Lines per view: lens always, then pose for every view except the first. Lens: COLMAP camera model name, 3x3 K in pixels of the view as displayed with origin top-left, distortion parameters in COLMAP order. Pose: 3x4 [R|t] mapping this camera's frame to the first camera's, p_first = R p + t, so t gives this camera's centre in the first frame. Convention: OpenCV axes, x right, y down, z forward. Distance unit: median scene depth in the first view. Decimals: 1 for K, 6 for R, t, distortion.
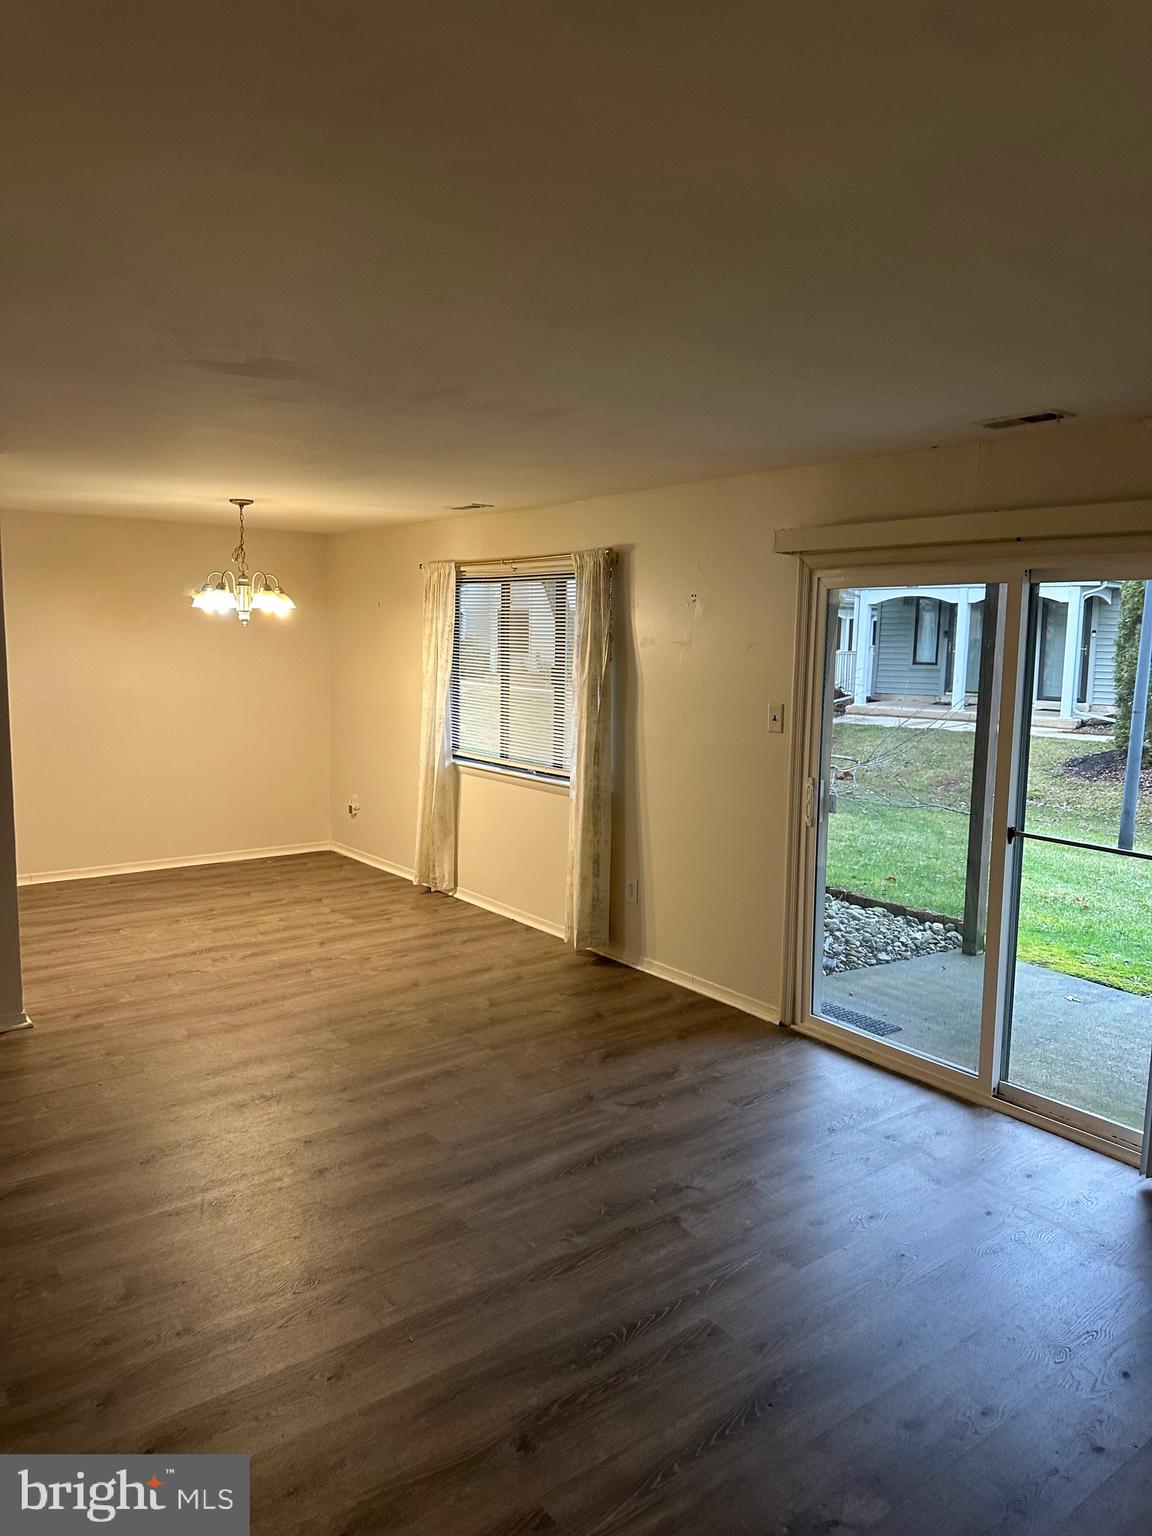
lens RADIAL K [[1087.8, 0, 576.7], [0, 1087.8, 765.8], [0, 0, 1]] dist [-0.013483, -0.005643]
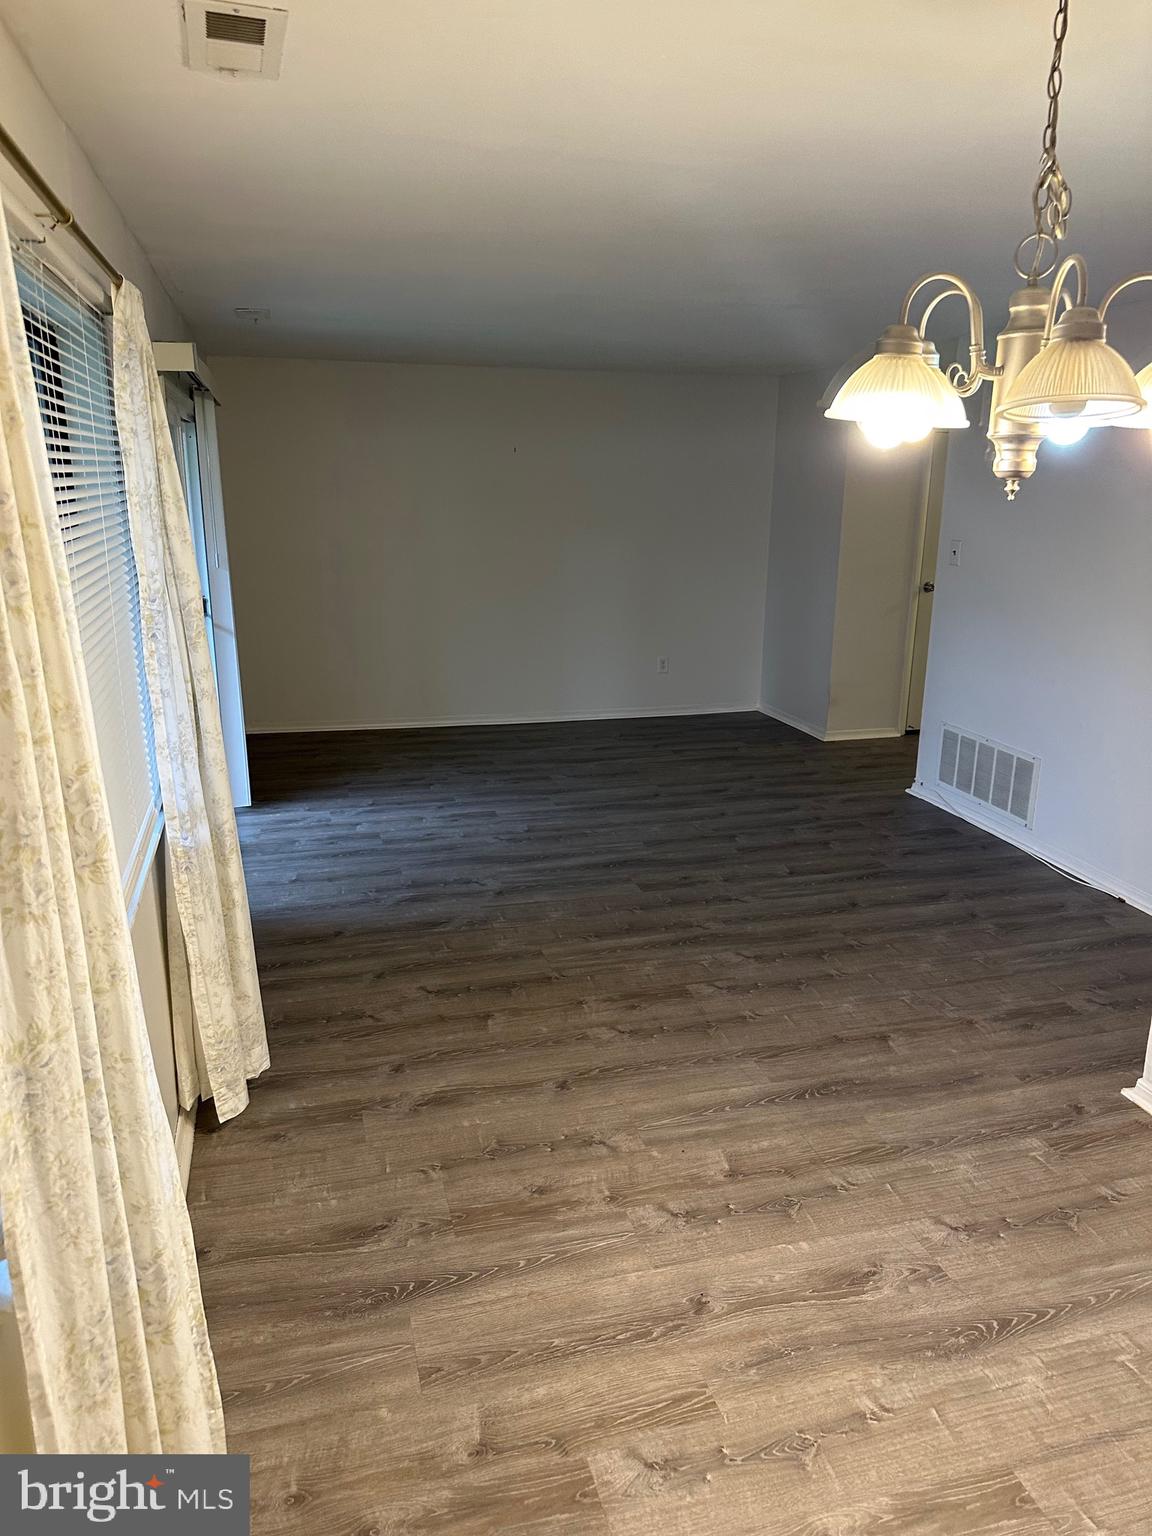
lens RADIAL K [[1087.8, 0, 577.1], [0, 1087.8, 768.0], [0, 0, 1]] dist [-0.013483, -0.005643]
pose [[-0.928624, -0.125607, 0.349115, -0.334511], [0.015062, 0.927413, 0.373736, -0.188400], [-0.370717, 0.352319, -0.859325, 1.405564]]
